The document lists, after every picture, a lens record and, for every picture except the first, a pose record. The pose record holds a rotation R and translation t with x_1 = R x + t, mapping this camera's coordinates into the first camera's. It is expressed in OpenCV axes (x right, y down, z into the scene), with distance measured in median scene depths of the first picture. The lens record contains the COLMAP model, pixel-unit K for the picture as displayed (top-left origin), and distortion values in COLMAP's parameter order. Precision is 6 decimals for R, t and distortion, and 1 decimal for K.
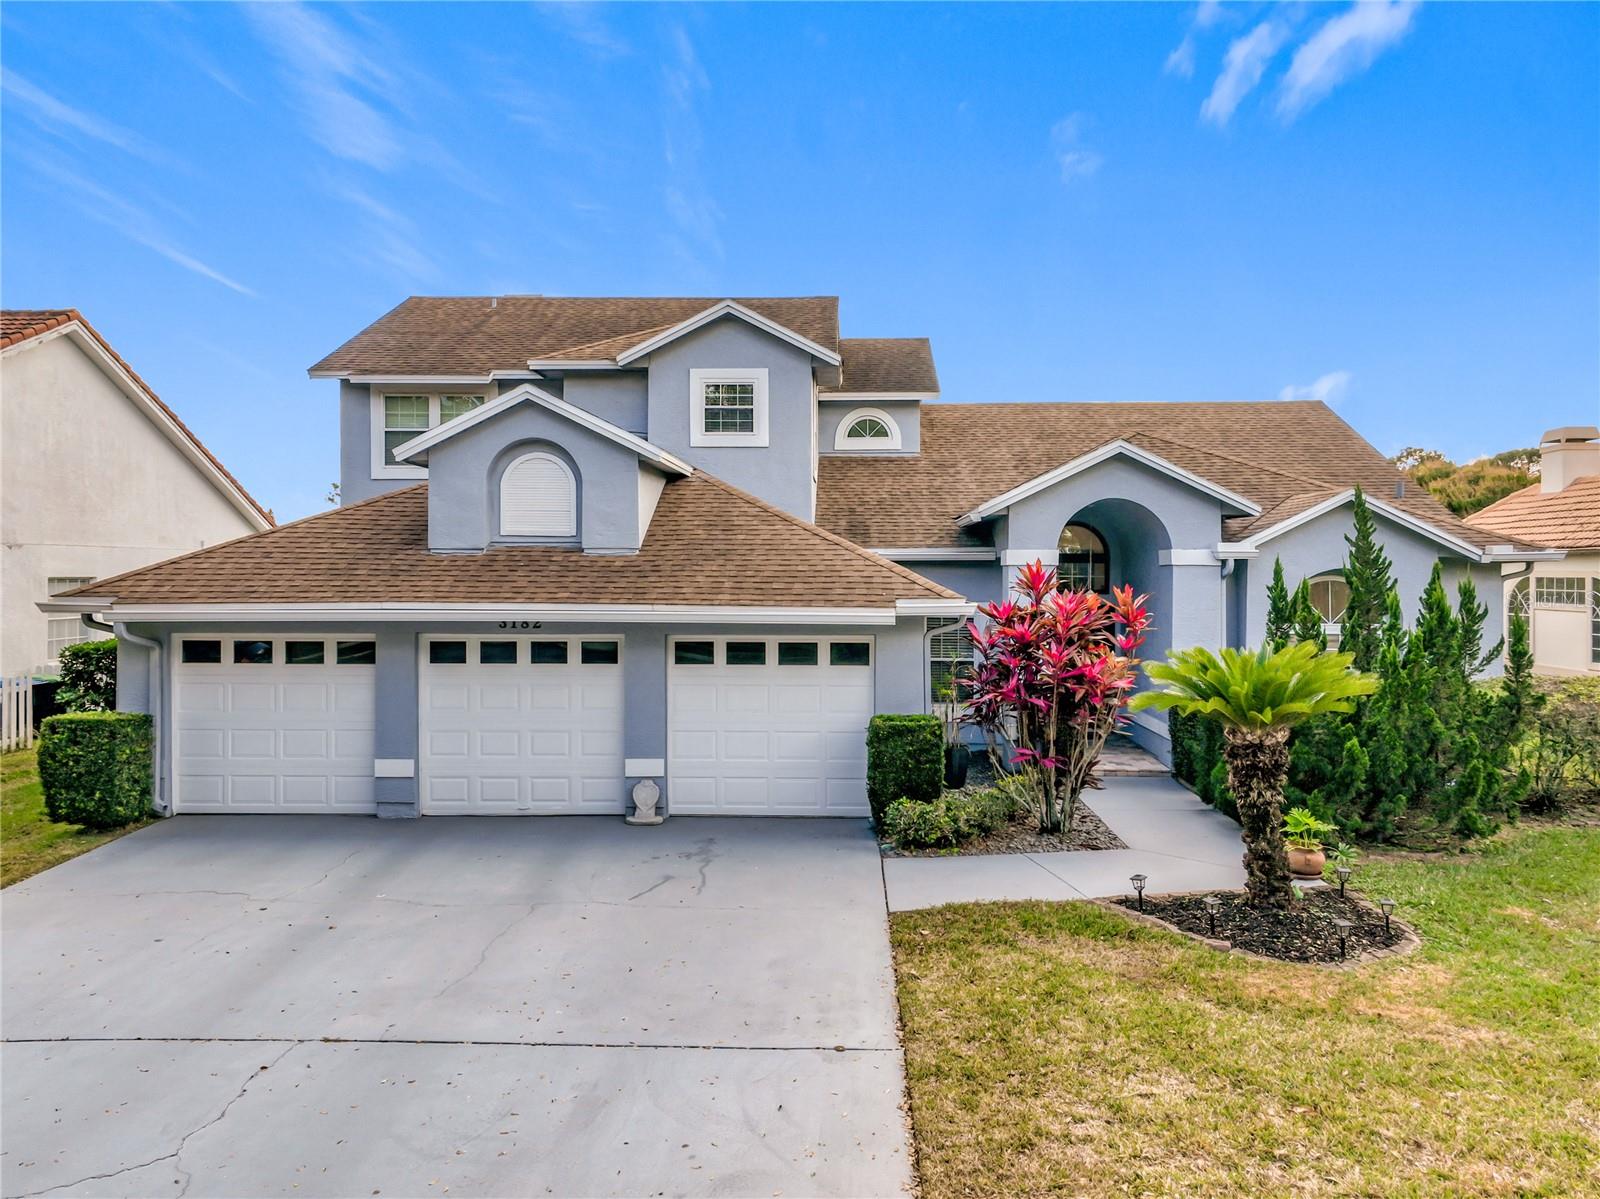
lens RADIAL K [[1138.1, 0, 799.4], [0, 1138.1, 588.1], [0, 0, 1]] dist [-0.005608, 0.017017]
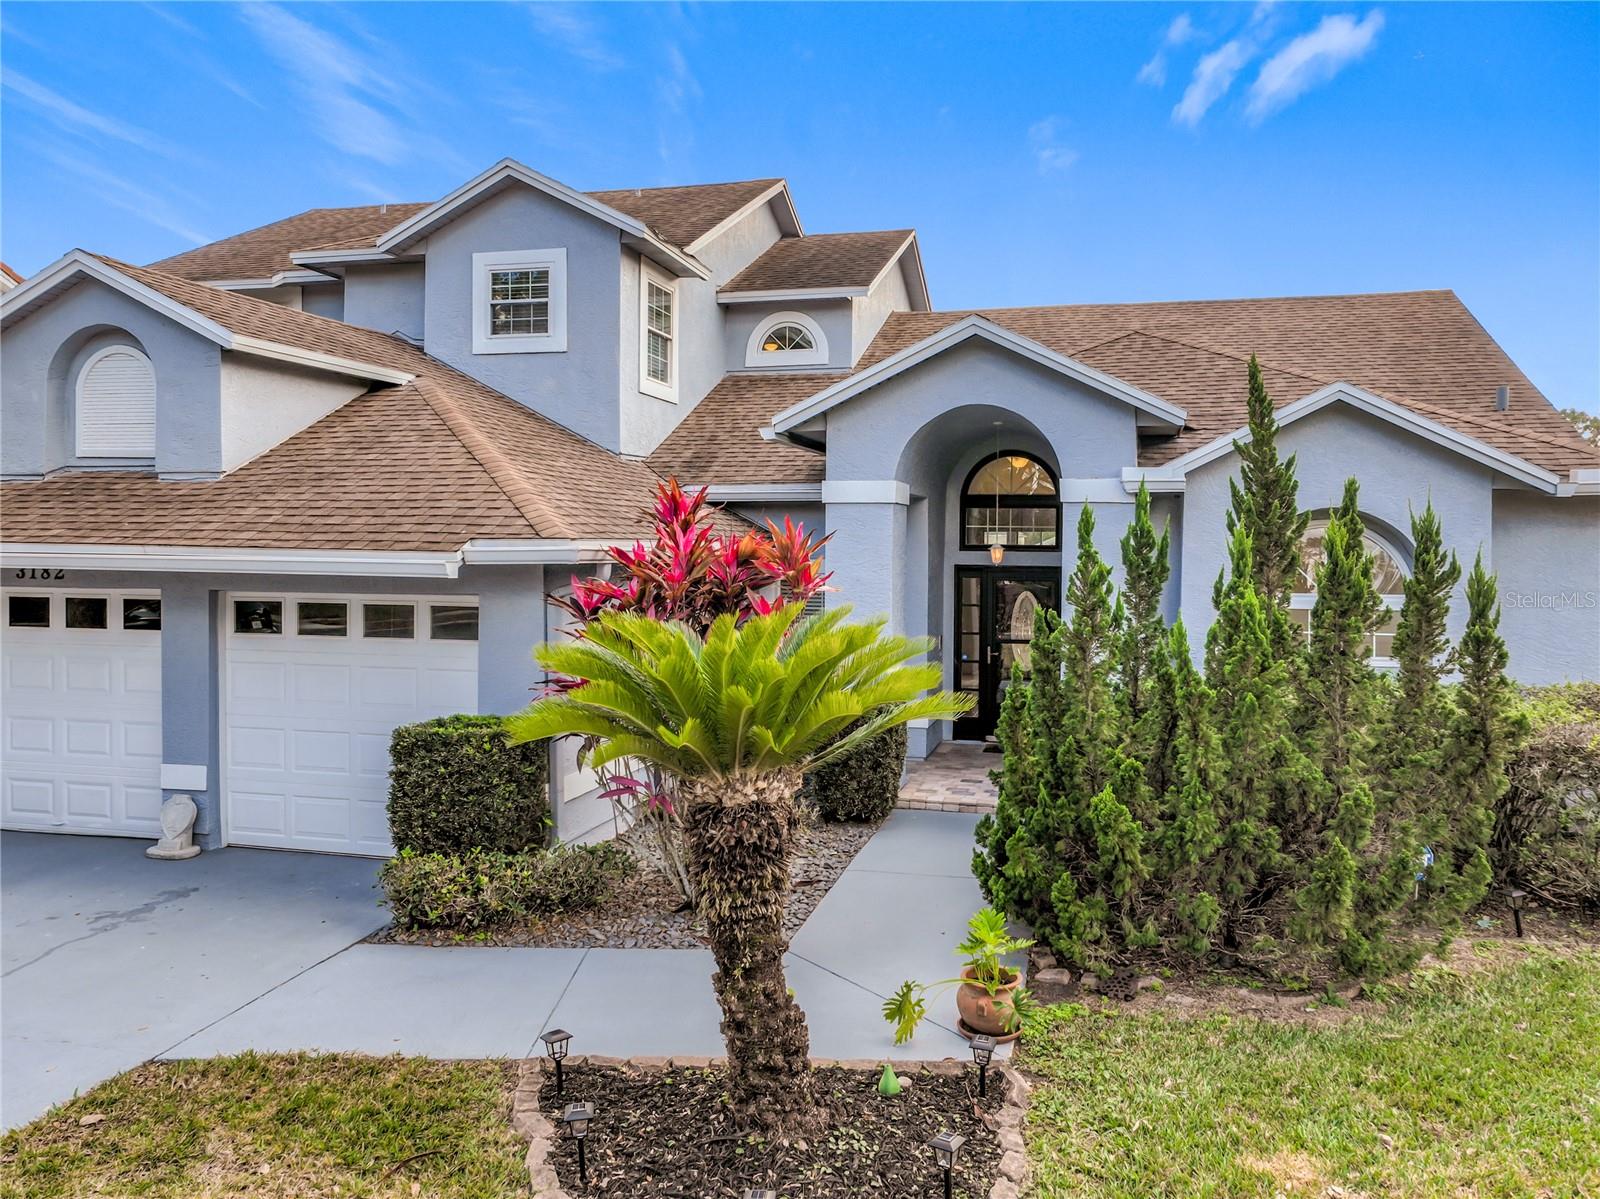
lens RADIAL K [[1128.8, 0, 923.6], [0, 1128.8, 560.6], [0, 0, 1]] dist [-0.008432, -0.003532]
pose [[0.981133, 0.006596, -0.193221, 0.417454], [-0.008261, 0.999935, -0.007814, 0.022420], [0.193157, 0.009263, 0.981124, 0.369028]]
